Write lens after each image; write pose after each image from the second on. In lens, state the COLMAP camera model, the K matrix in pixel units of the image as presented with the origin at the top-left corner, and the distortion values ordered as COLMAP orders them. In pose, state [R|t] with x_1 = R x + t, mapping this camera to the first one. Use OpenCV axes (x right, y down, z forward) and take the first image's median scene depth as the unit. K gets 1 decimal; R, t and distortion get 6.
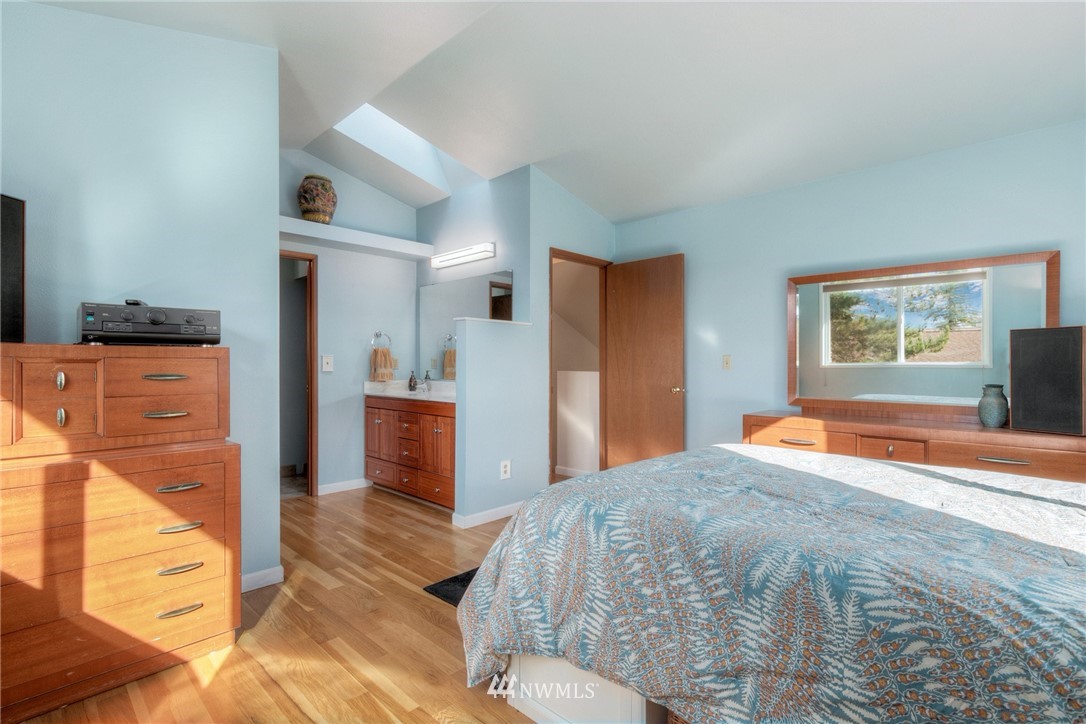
lens RADIAL K [[528.1, 0, 550.3], [0, 528.1, 362.4], [0, 0, 1]] dist [-0.003693, -0.001868]
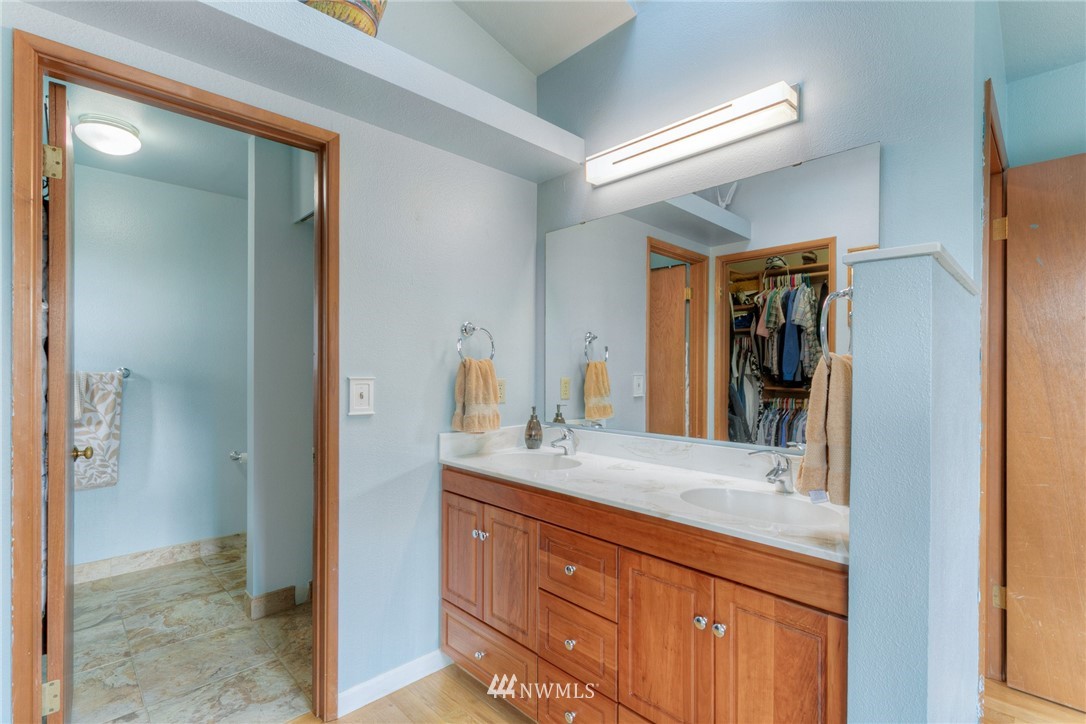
lens RADIAL K [[501.0, 0, 535.4], [0, 501.0, 360.8], [0, 0, 1]] dist [0.003352, 0.001557]
pose [[0.999253, 0.001111, -0.038625, -0.252588], [-0.001477, 0.999954, -0.009457, -0.021745], [0.038613, 0.009507, 0.999209, 0.570392]]
